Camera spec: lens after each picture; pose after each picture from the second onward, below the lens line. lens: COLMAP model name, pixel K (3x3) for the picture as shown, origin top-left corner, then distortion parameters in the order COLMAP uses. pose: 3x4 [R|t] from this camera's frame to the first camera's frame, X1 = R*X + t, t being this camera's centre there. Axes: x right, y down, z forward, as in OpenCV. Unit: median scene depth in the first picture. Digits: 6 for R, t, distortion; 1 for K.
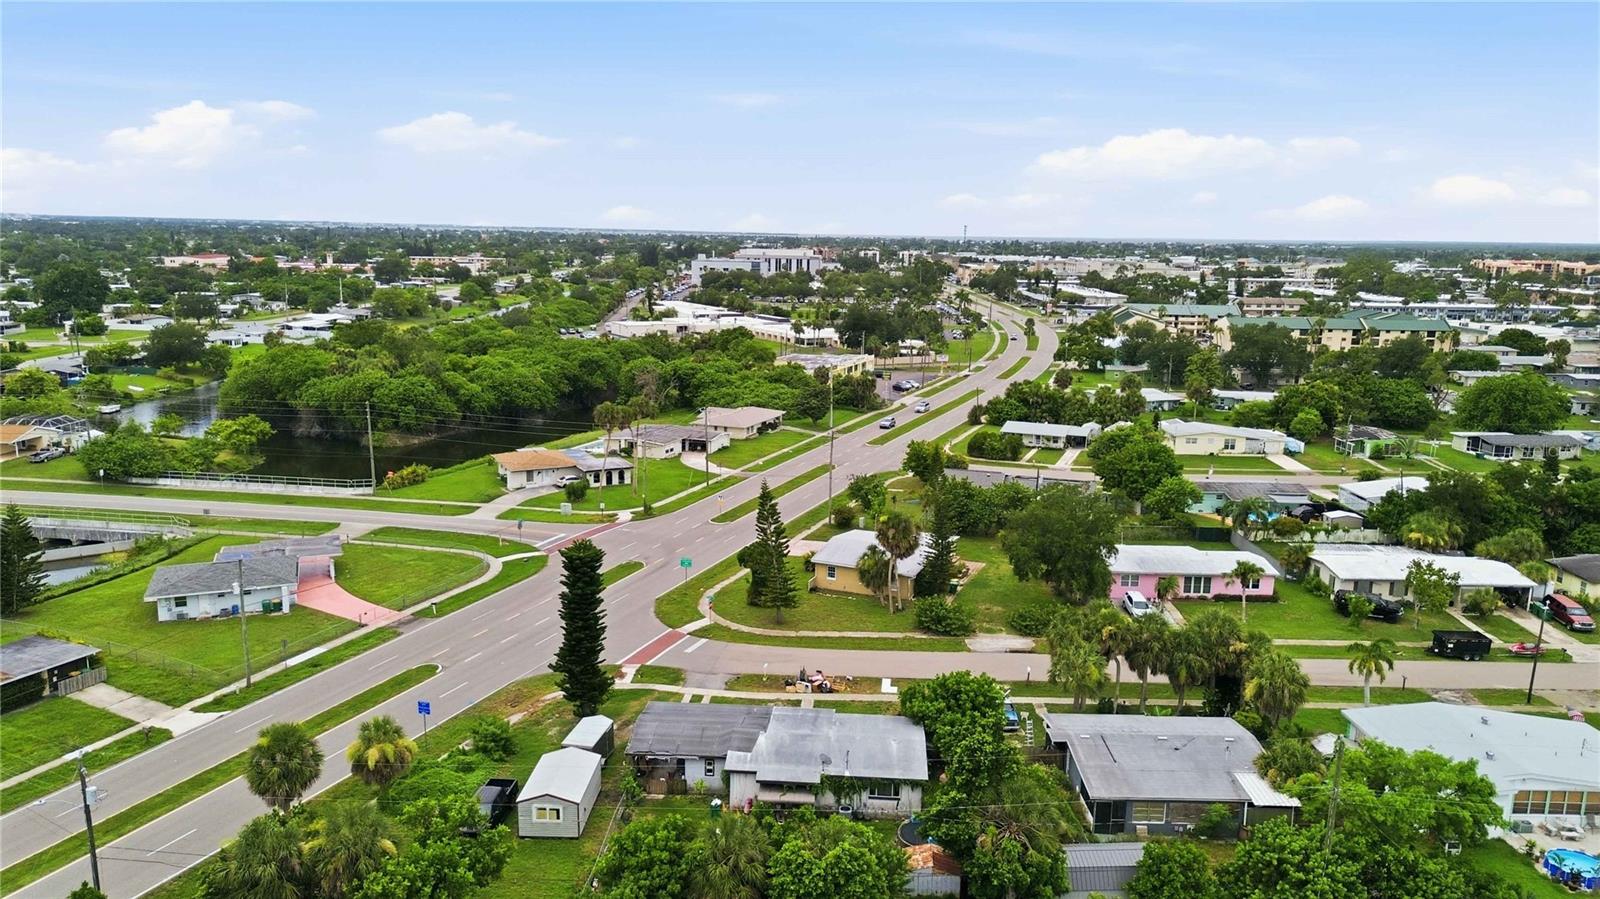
lens RADIAL K [[1135.0, 0, 800.0], [0, 1135.0, 449.5], [0, 0, 1]] dist [0.074958, -0.078421]
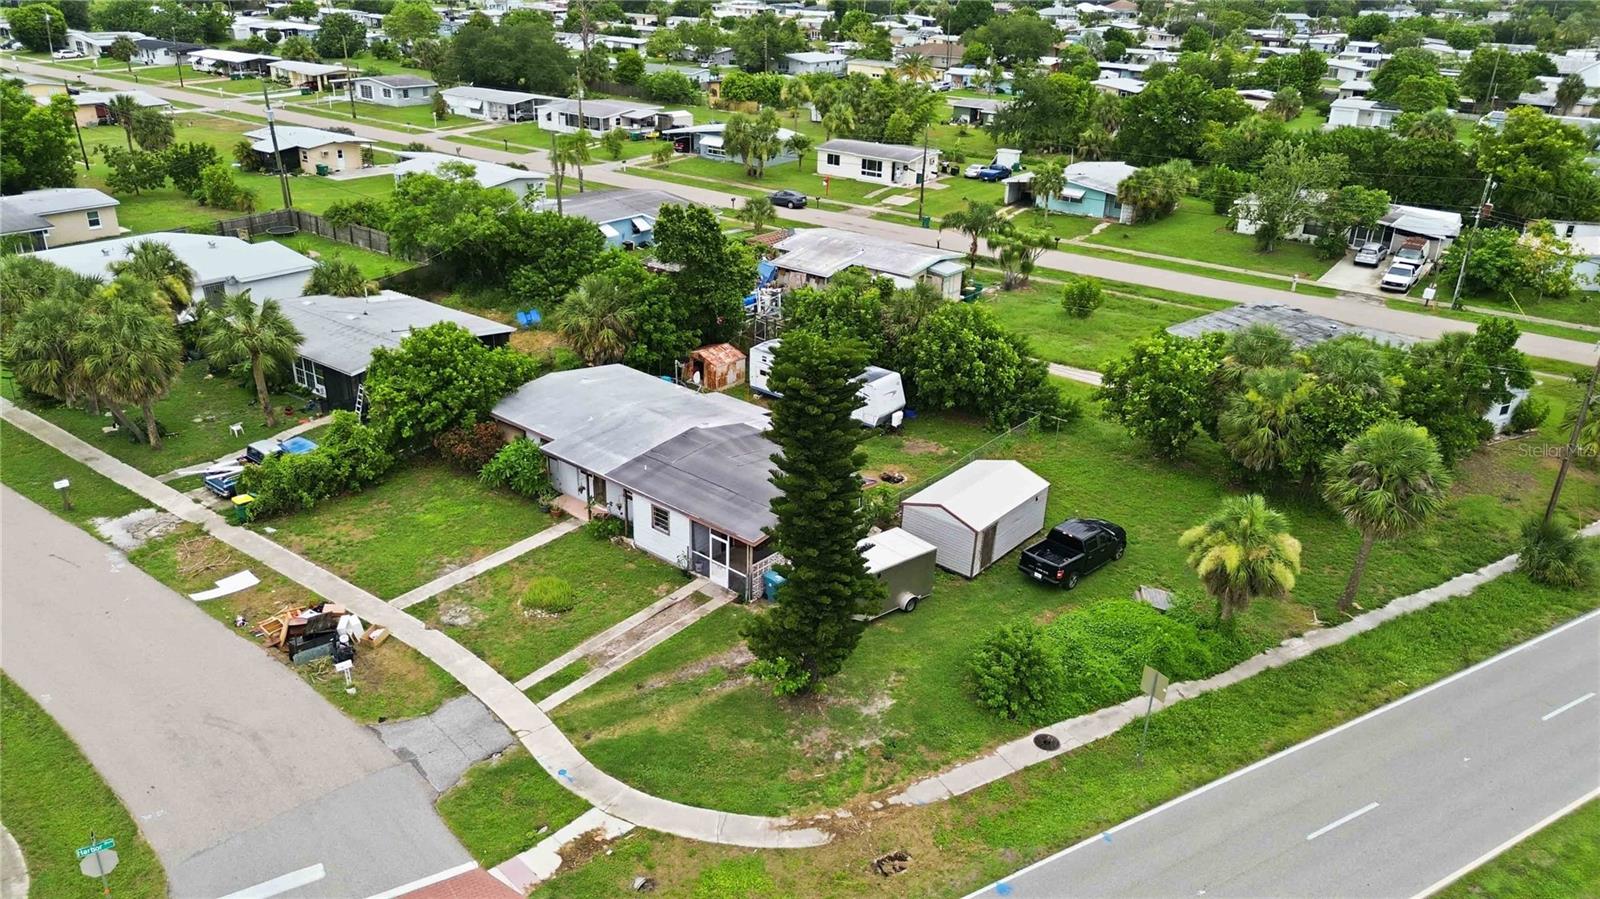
lens RADIAL K [[1135.0, 0, 800.0], [0, 1135.0, 449.5], [0, 0, 1]] dist [0.074958, -0.078421]
pose [[-0.798389, -0.277016, 0.534637, -0.344308], [0.075236, 0.835041, 0.545019, -0.087143], [-0.597423, 0.475361, -0.645847, 1.062491]]
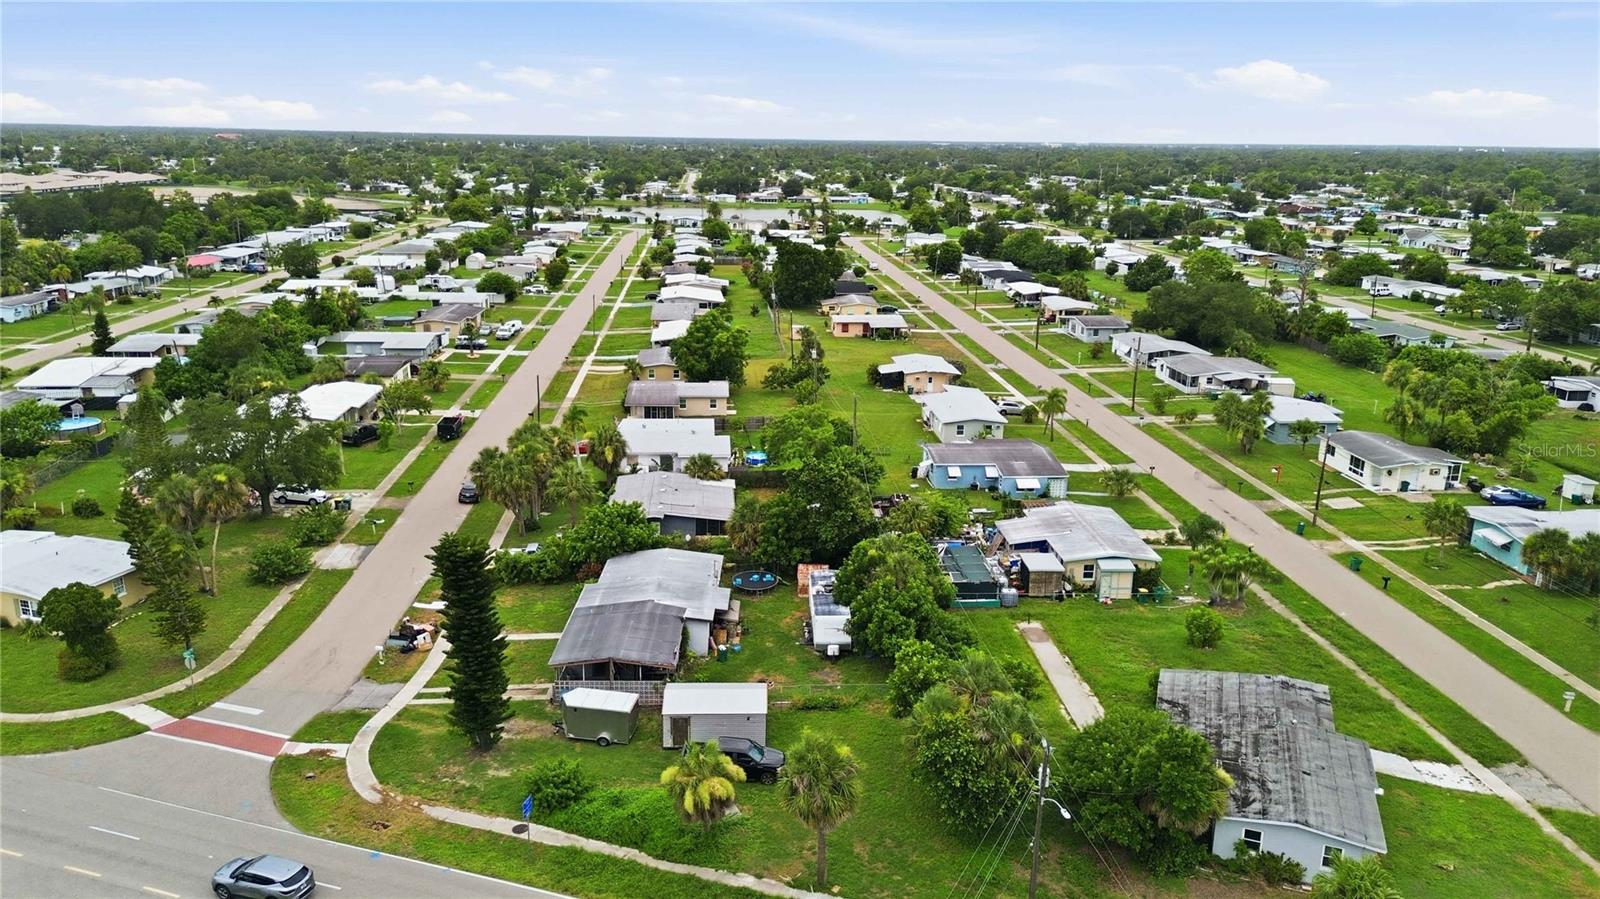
lens RADIAL K [[1135.0, 0, 800.0], [0, 1135.0, 449.5], [0, 0, 1]] dist [0.074958, -0.078421]
pose [[-0.073157, -0.282135, 0.956581, -0.764138], [0.177997, 0.940058, 0.290874, -0.127434], [-0.981308, 0.191548, -0.018553, 0.641674]]
